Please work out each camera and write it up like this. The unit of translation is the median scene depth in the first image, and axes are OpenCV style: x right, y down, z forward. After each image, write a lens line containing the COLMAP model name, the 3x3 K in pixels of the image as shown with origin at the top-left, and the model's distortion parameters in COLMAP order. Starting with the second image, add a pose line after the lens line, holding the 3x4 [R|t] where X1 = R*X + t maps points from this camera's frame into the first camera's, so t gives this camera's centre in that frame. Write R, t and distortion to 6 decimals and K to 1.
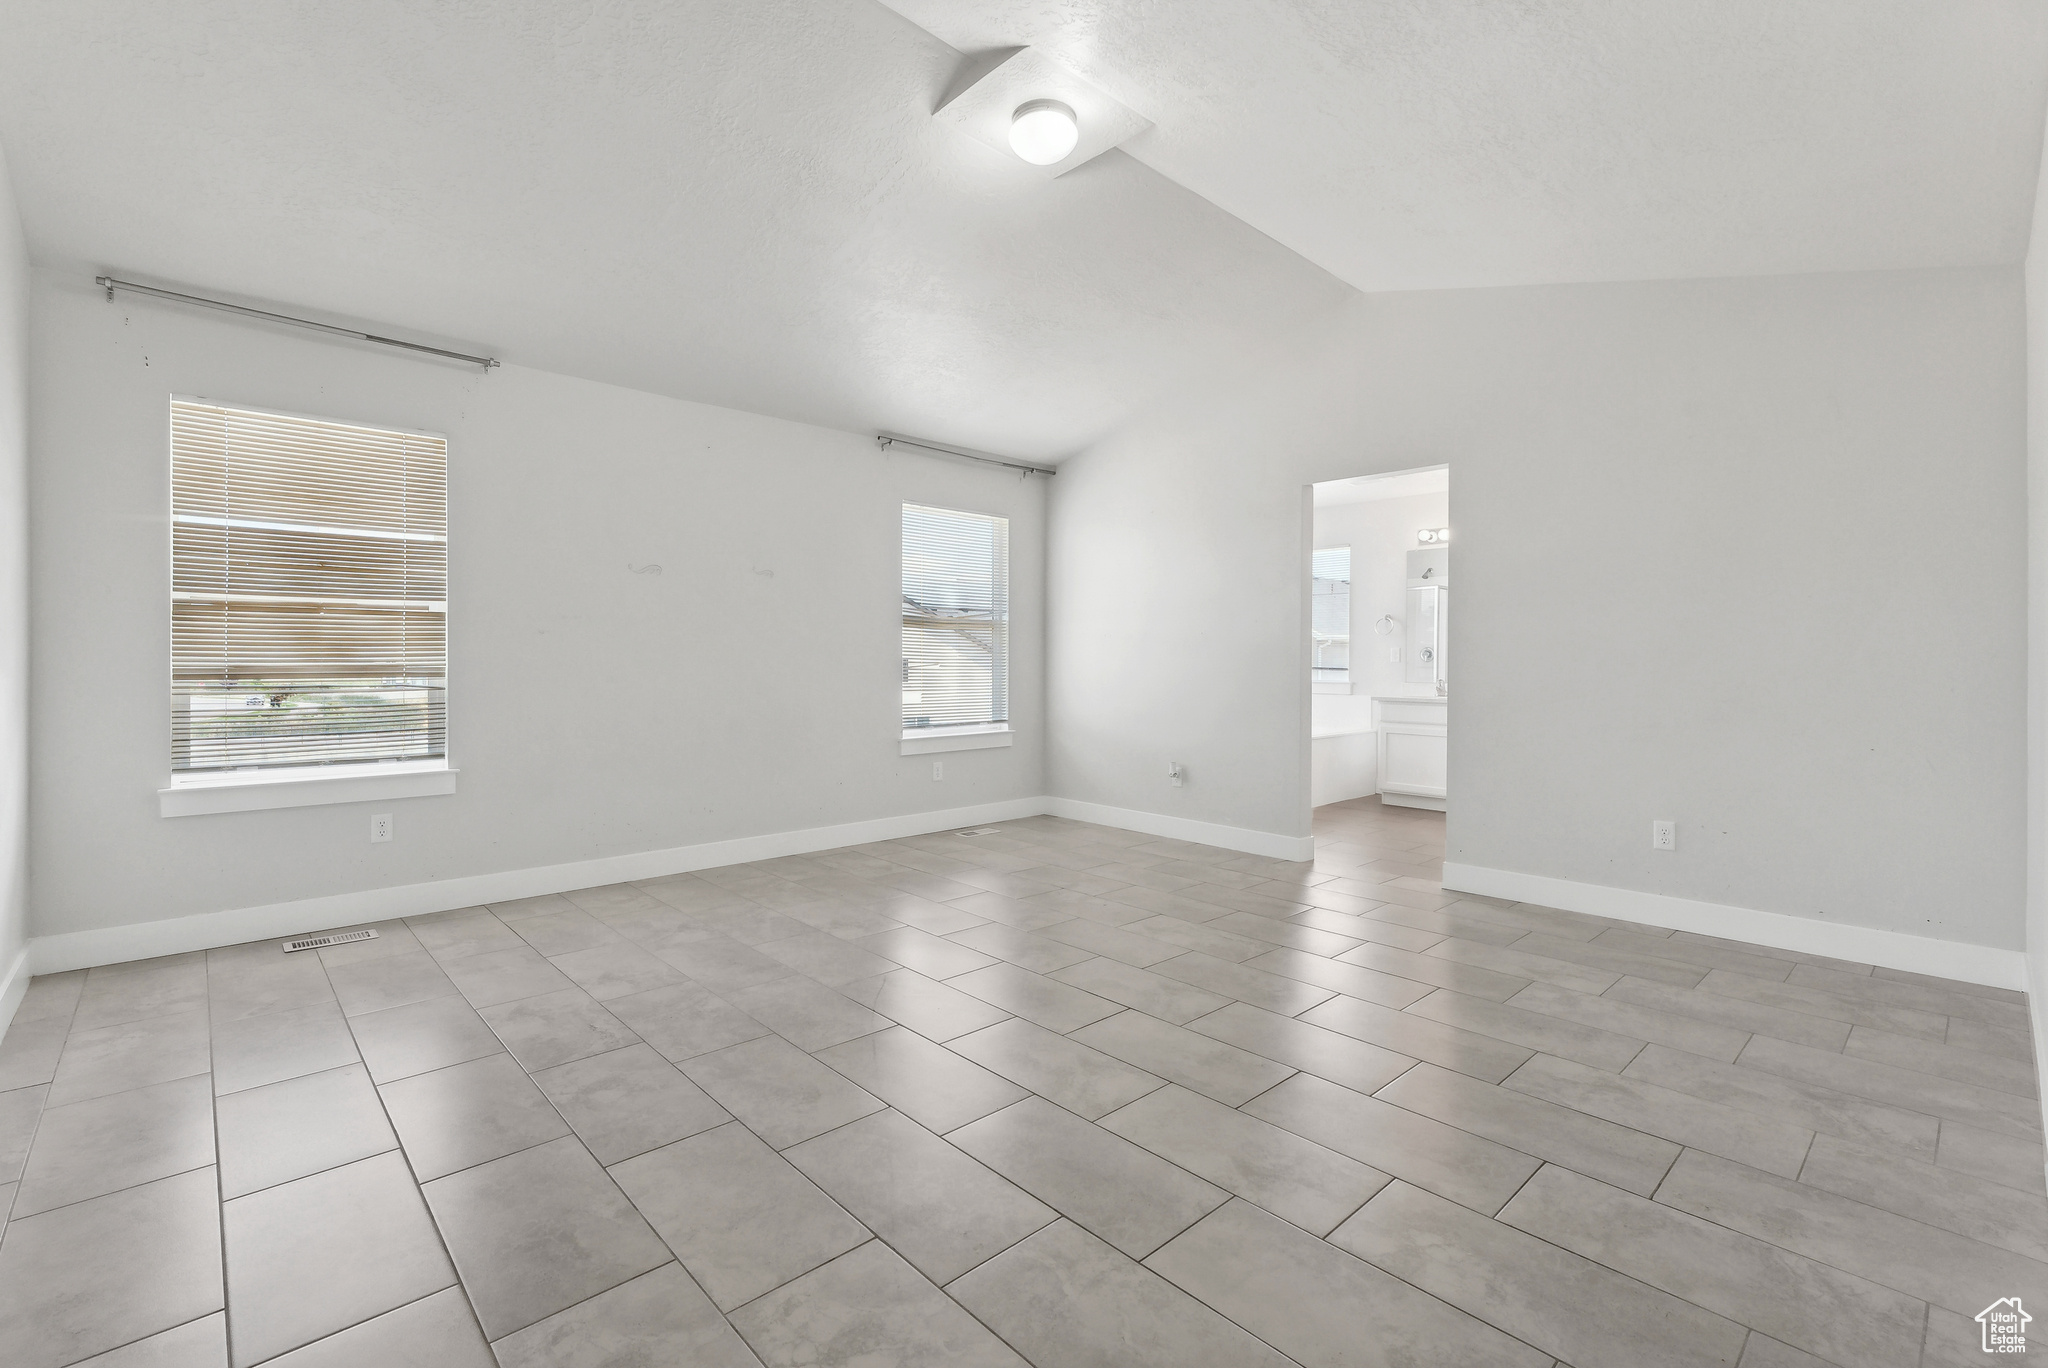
lens RADIAL K [[900.5, 0, 1021.8], [0, 900.5, 661.1], [0, 0, 1]] dist [0.000194, 0.010157]
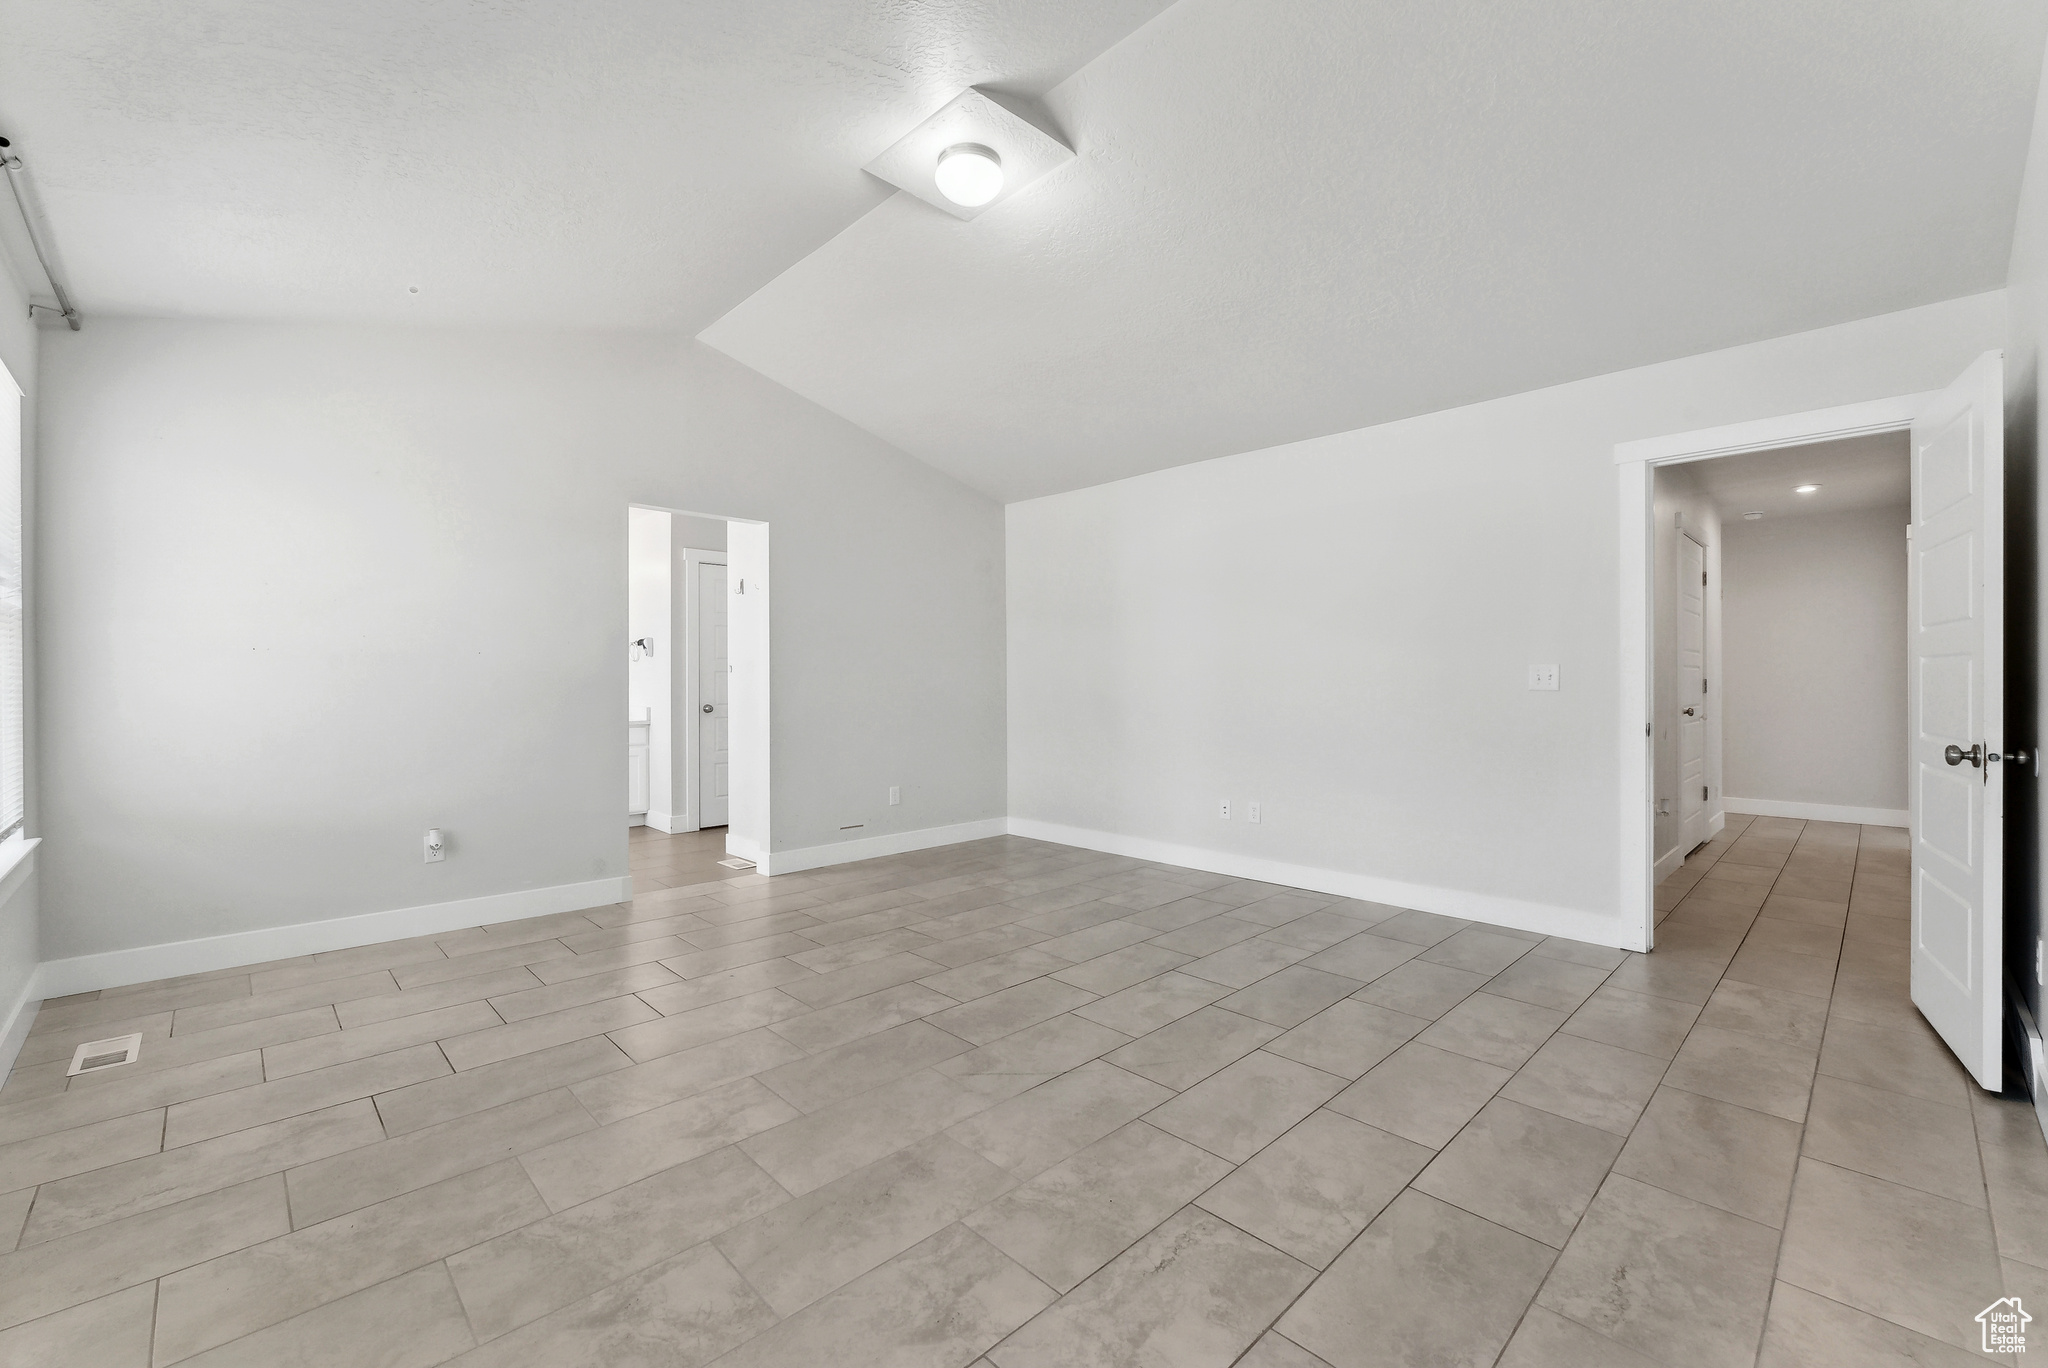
lens RADIAL K [[841.7, 0, 1026.7], [0, 841.7, 691.4], [0, 0, 1]] dist [-0.000561, -0.000182]
pose [[-0.021109, -0.013943, 0.999680, -0.819271], [0.000001, 0.999903, 0.013946, -0.012926], [-0.999777, 0.000295, -0.021107, 0.845747]]
